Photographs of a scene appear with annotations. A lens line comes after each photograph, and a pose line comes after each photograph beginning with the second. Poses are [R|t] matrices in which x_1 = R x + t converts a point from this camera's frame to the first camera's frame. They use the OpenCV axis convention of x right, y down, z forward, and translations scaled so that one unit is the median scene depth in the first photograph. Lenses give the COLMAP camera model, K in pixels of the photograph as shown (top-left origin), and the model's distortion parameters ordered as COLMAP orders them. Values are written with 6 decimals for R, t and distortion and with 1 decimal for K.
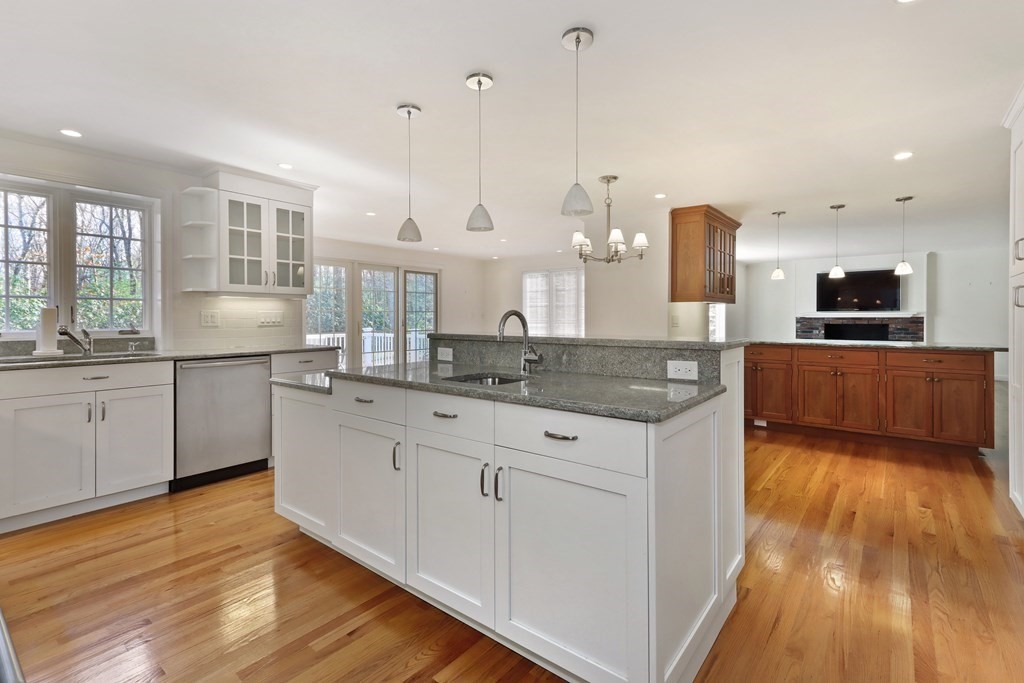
lens RADIAL K [[473.8, 0, 512.8], [0, 473.8, 320.7], [0, 0, 1]] dist [0.017225, 0.000178]
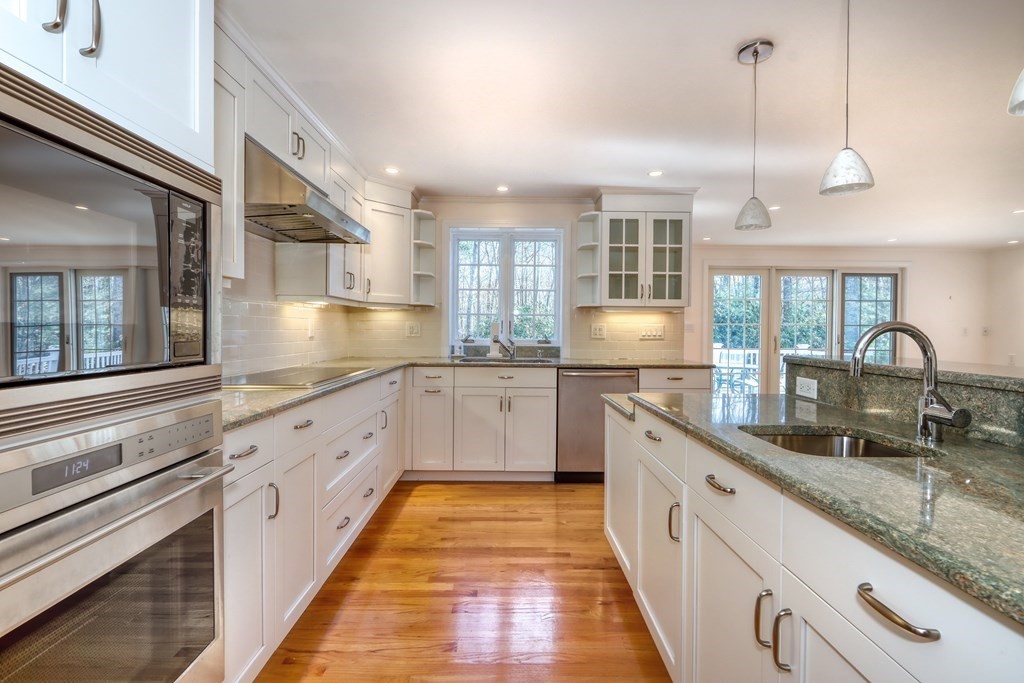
lens RADIAL K [[470.2, 0, 513.2], [0, 470.2, 333.8], [0, 0, 1]] dist [0.005081, 0.000307]
pose [[0.631597, 0.014940, -0.775153, 0.079349], [-0.016380, 0.999848, 0.005924, -0.002248], [0.775124, 0.008956, 0.631746, 0.172885]]
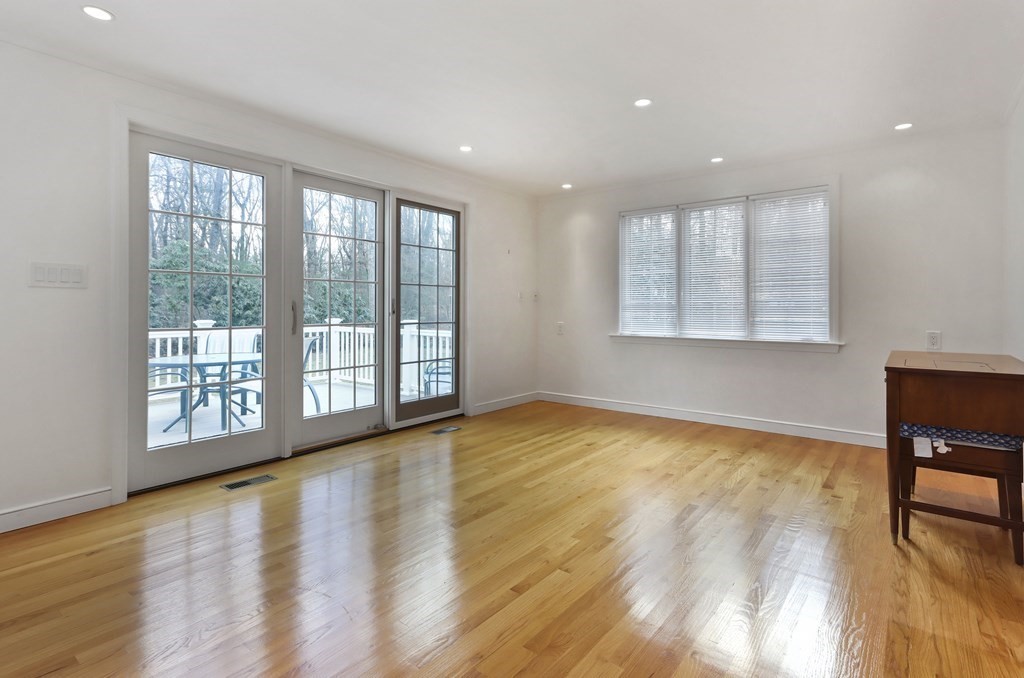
lens RADIAL K [[503.6, 0, 511.3], [0, 503.6, 317.1], [0, 0, 1]] dist [0.000211, -0.000072]
pose [[0.999847, 0.004296, 0.016986, -0.265681], [-0.004443, 0.999952, 0.008676, 0.021162], [-0.016948, -0.008750, 0.999818, 1.070140]]
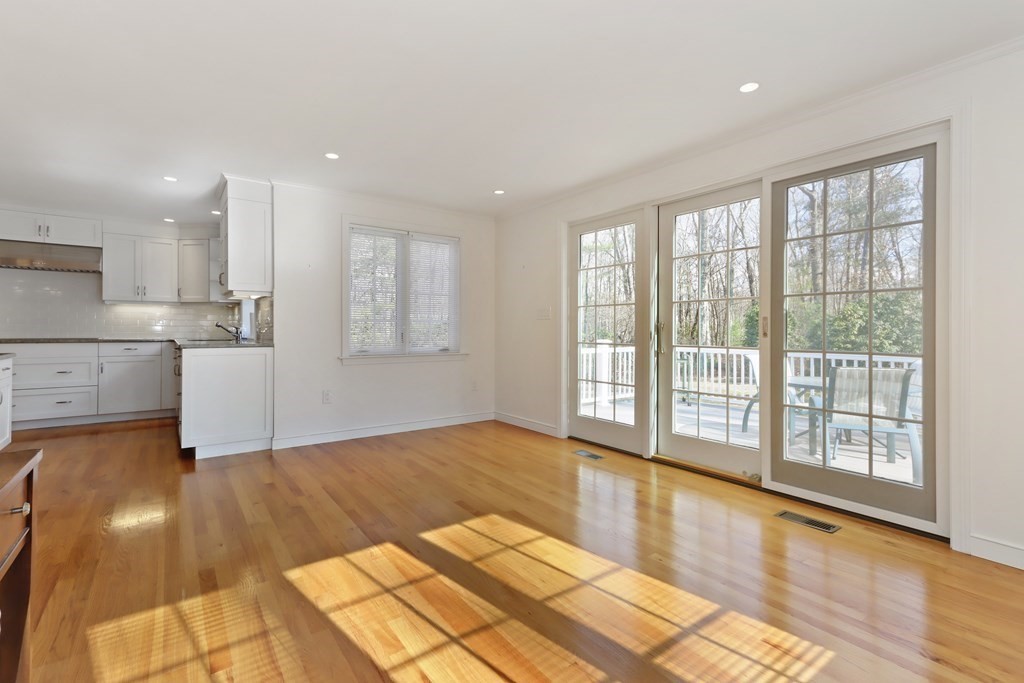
lens RADIAL K [[470.2, 0, 513.2], [0, 470.2, 333.8], [0, 0, 1]] dist [0.005081, 0.000307]
pose [[-0.252006, 0.008597, -0.967688, 0.374994], [-0.011720, 0.999860, 0.011935, 0.016567], [0.967655, 0.014349, -0.251870, 1.982110]]
